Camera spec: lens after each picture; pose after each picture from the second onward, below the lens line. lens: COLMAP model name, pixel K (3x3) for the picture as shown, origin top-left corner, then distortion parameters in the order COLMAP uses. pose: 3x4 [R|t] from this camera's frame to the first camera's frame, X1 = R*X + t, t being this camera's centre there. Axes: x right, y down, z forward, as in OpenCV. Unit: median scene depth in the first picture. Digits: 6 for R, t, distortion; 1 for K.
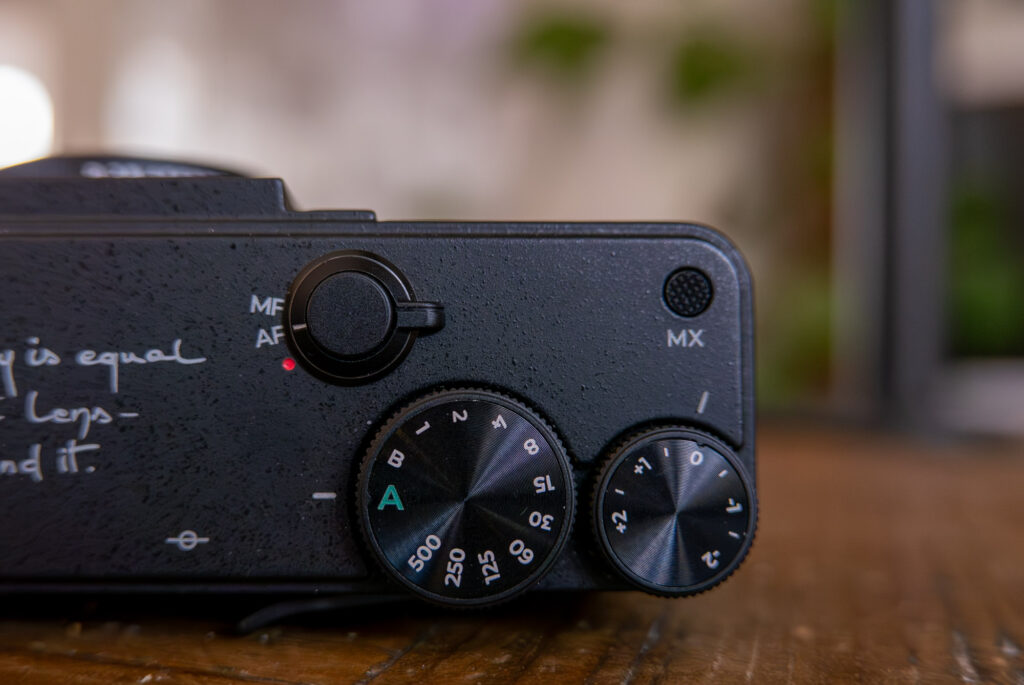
lens RADIAL K [[1101.3, 0, 507.7], [0, 1101.3, 334.0], [0, 0, 1]] dist [-0.076906, 0.000000]
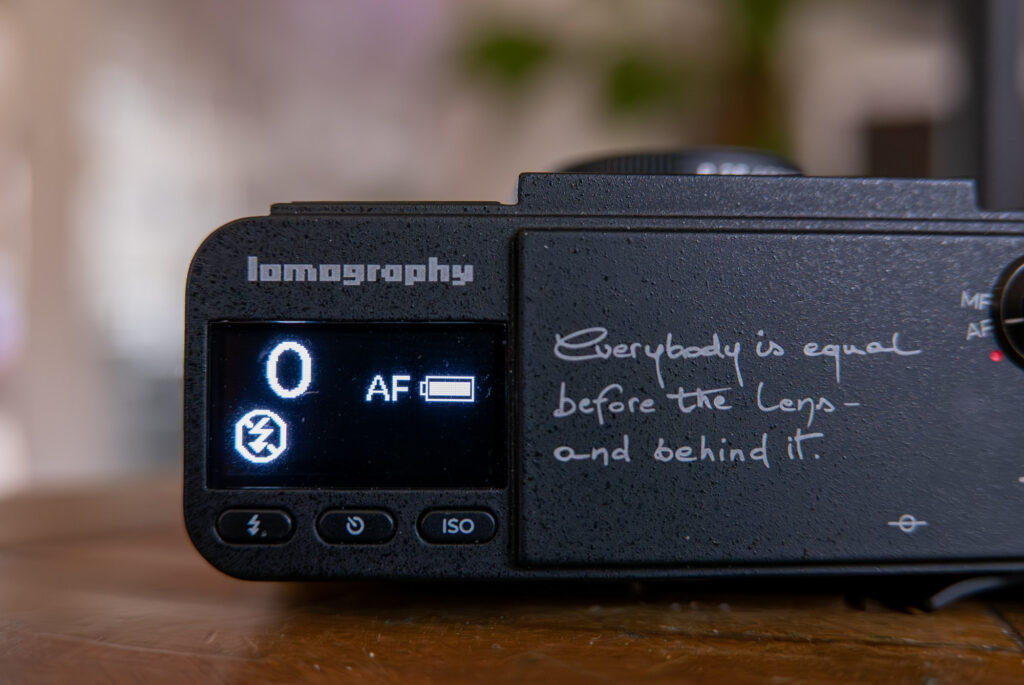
lens RADIAL K [[1101.3, 0, 507.6], [0, 1101.3, 309.9], [0, 0, 1]] dist [-0.076906, 0.000000]
pose [[0.999973, 0.005100, -0.005264, -0.672331], [-0.005132, 0.999968, -0.006197, -0.008062], [0.005232, 0.006223, 0.999967, -0.048230]]
